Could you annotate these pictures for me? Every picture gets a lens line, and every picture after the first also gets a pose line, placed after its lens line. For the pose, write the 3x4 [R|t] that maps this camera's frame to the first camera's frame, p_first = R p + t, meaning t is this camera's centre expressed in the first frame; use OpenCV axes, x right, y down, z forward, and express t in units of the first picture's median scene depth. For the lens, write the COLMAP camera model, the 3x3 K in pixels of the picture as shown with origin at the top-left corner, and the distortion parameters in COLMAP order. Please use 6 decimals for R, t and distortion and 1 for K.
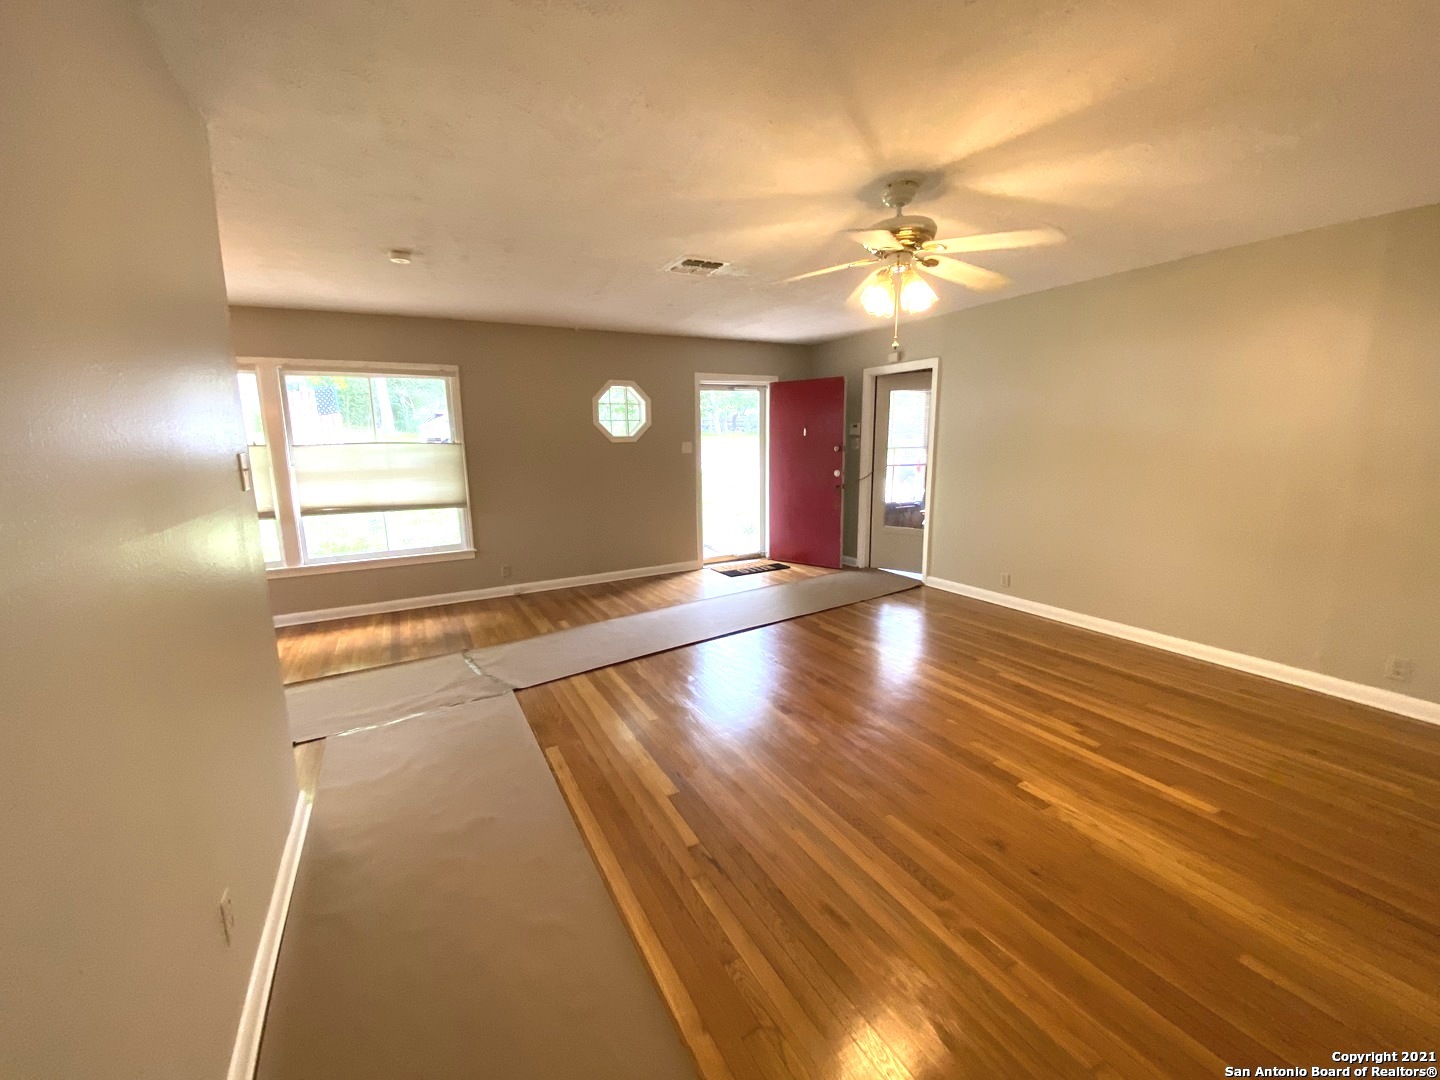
lens RADIAL K [[570.3, 0, 721.6], [0, 570.3, 535.6], [0, 0, 1]] dist [0.001921, -0.000013]
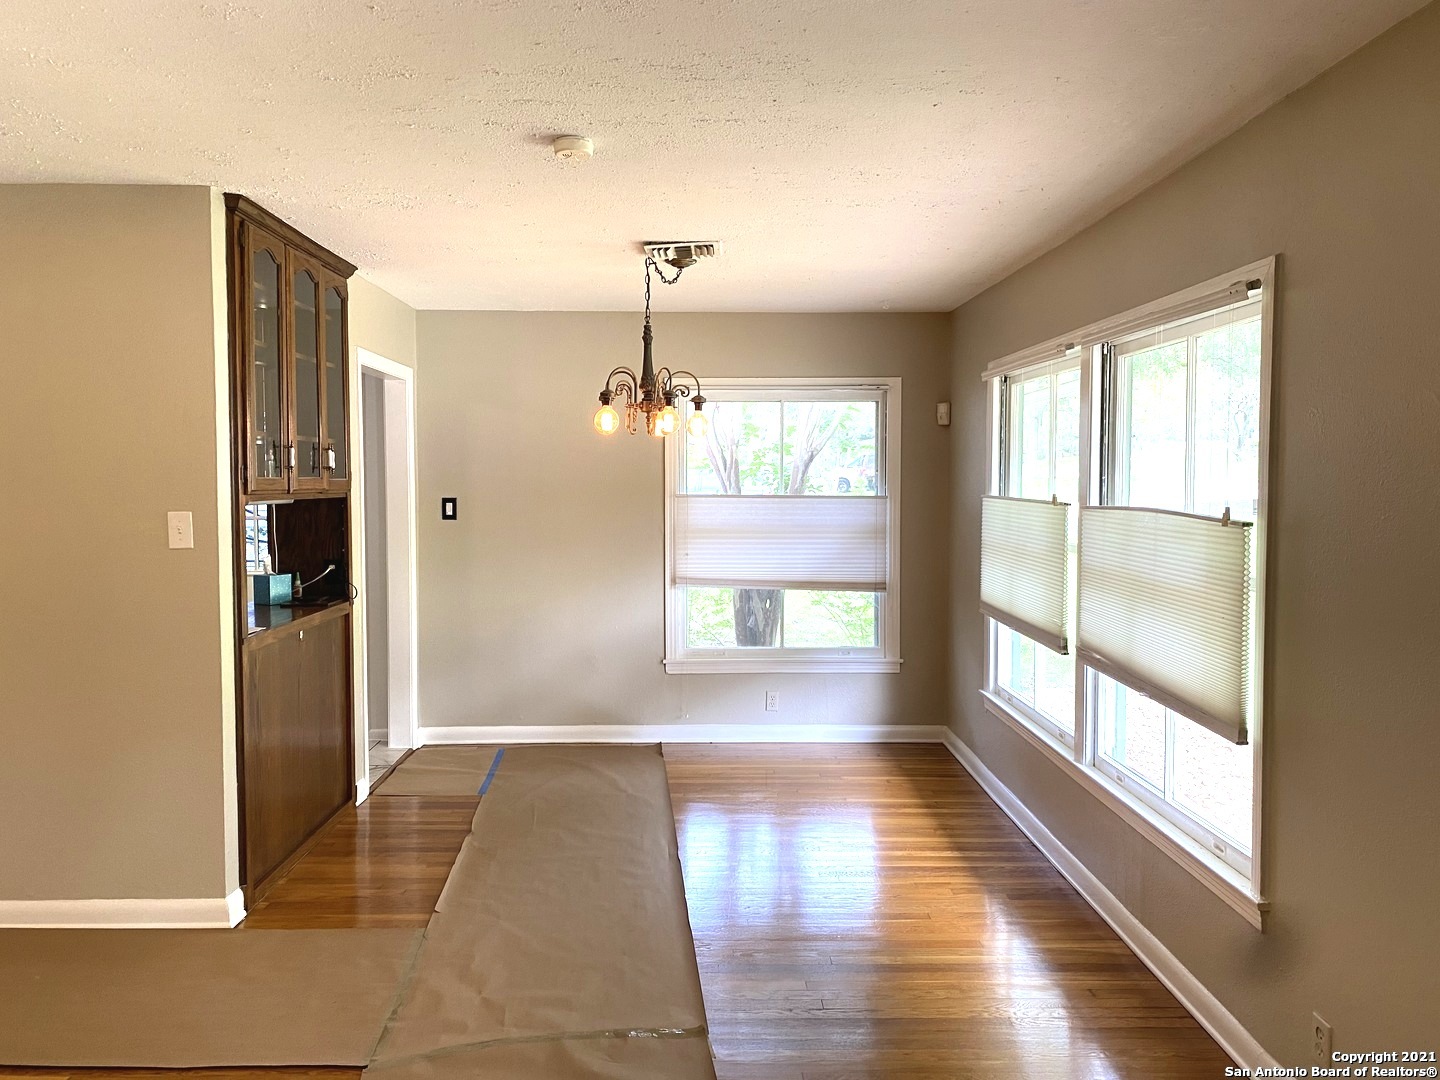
lens RADIAL K [[1110.7, 0, 733.5], [0, 1110.7, 542.3], [0, 0, 1]] dist [-0.029861, 0.038985]
pose [[-0.466042, 0.067187, -0.882208, 0.152660], [-0.151668, 0.976286, 0.154473, -0.193339], [0.871666, 0.205794, -0.444800, 0.985656]]
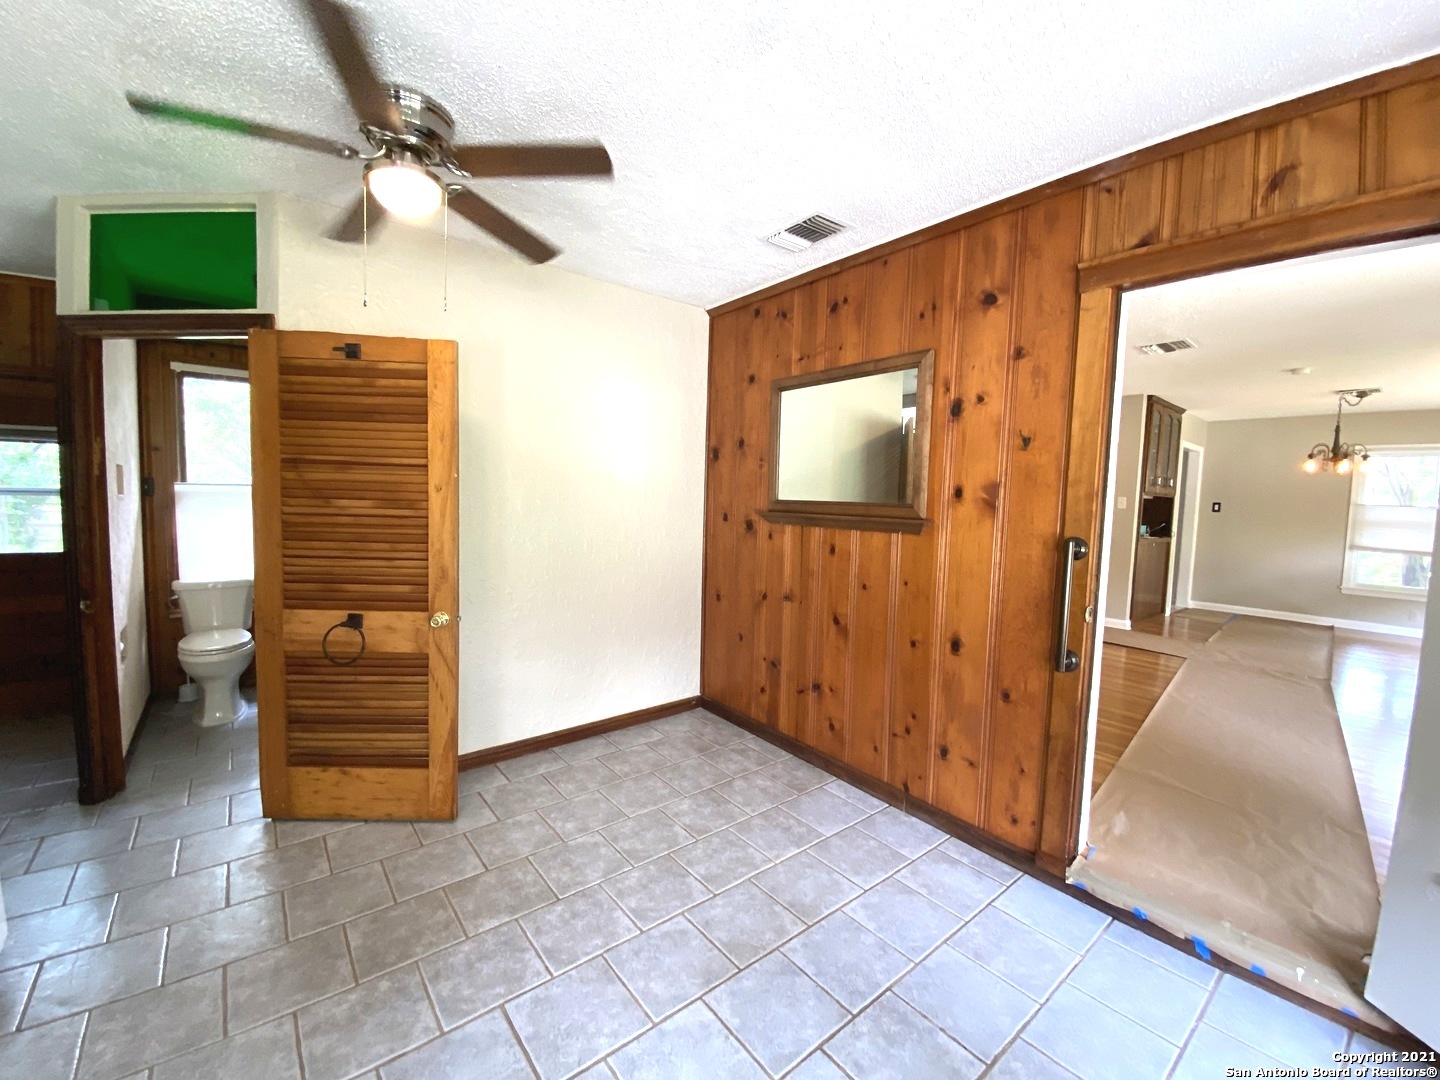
lens RADIAL K [[583.2, 0, 723.6], [0, 583.2, 536.9], [0, 0, 1]] dist [0.008820, -0.013059]
pose [[-0.985928, -0.003236, -0.167136, 0.680381], [-0.044424, 0.968935, 0.243294, -0.223639], [0.161157, 0.247295, -0.955444, 1.378223]]
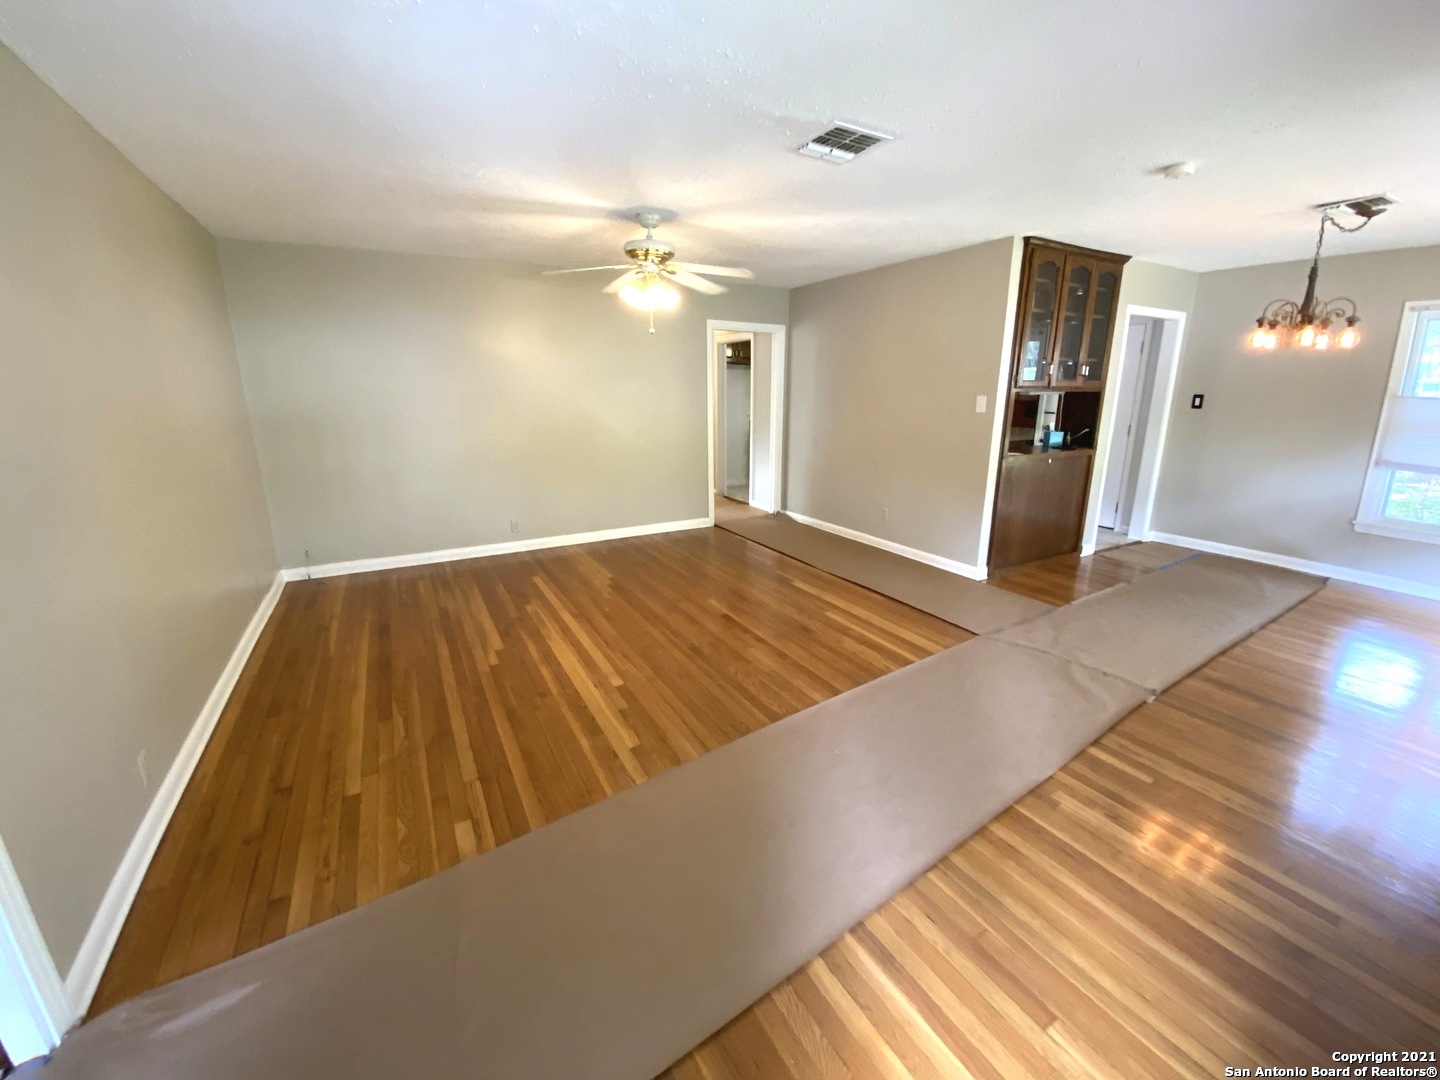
lens RADIAL K [[583.2, 0, 711.2], [0, 583.2, 544.3], [0, 0, 1]] dist [0.008820, -0.013059]
pose [[-0.999709, 0.012413, 0.020683, 0.071976], [0.020009, 0.905636, 0.423583, -0.219133], [-0.013473, 0.423874, -0.905621, 1.212641]]
